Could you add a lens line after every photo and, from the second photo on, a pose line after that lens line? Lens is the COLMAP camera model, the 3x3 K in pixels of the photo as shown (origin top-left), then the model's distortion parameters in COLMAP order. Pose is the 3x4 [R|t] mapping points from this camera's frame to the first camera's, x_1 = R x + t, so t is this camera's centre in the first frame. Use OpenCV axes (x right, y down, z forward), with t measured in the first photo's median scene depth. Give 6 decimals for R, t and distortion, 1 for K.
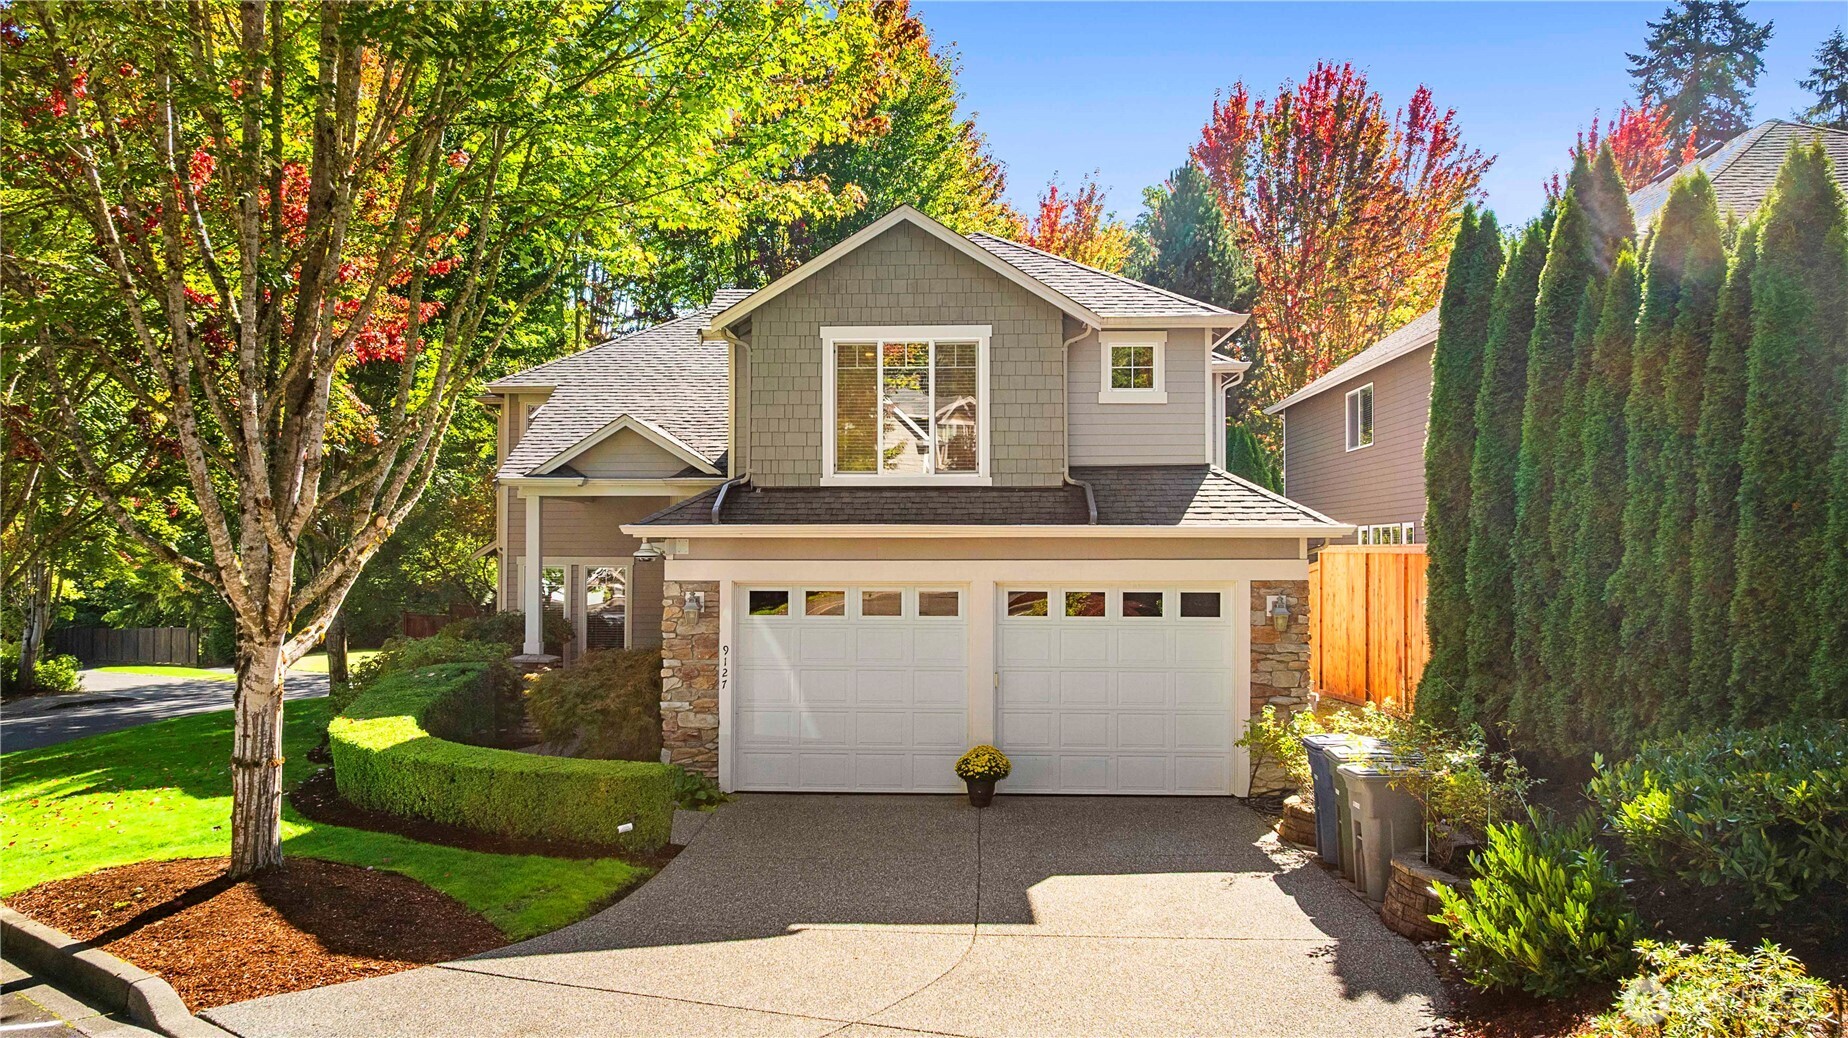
lens RADIAL K [[1349.3, 0, 924.0], [0, 1349.3, 519.0], [0, 0, 1]] dist [0.002554, 0.003516]
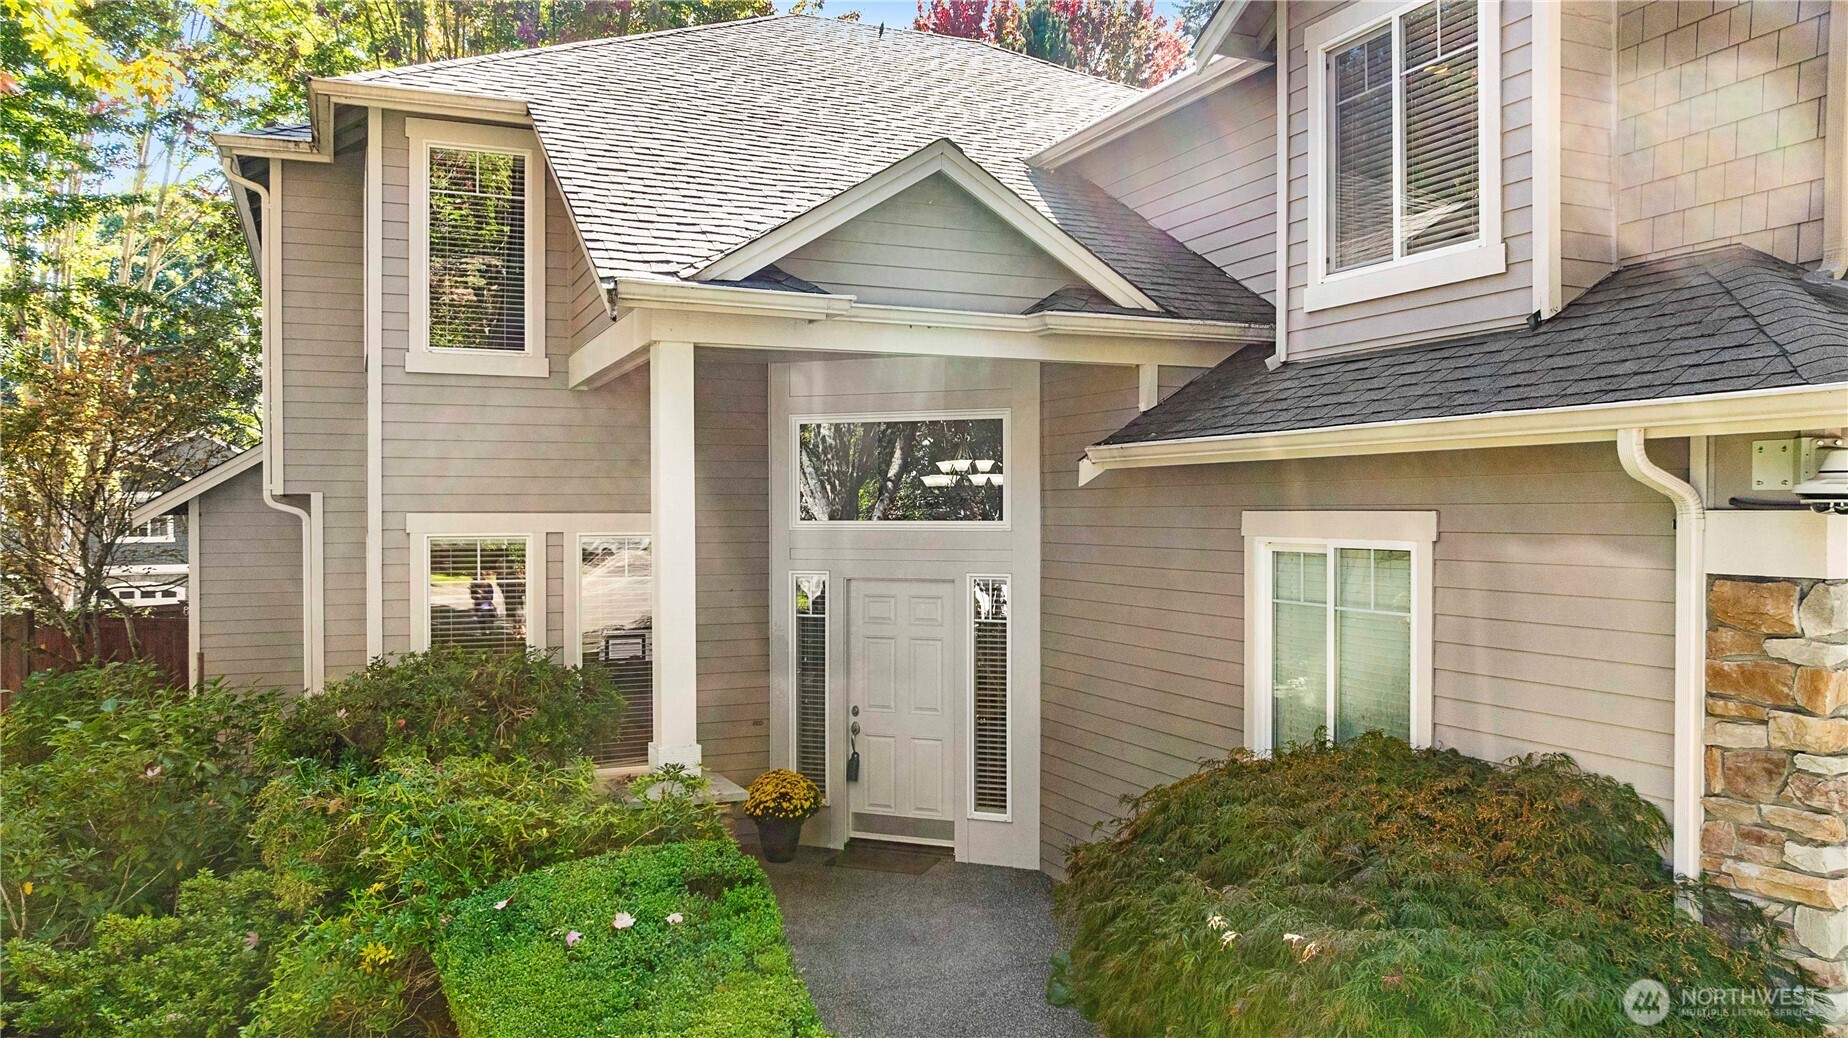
lens RADIAL K [[1329.9, 0, 924.0], [0, 1329.9, 519.0], [0, 0, 1]] dist [-0.015973, 0.003963]
pose [[0.895637, -0.006424, 0.444739, -0.487640], [-0.006692, 0.999588, 0.027916, 0.024877], [-0.444735, -0.027979, 0.895225, 0.809459]]
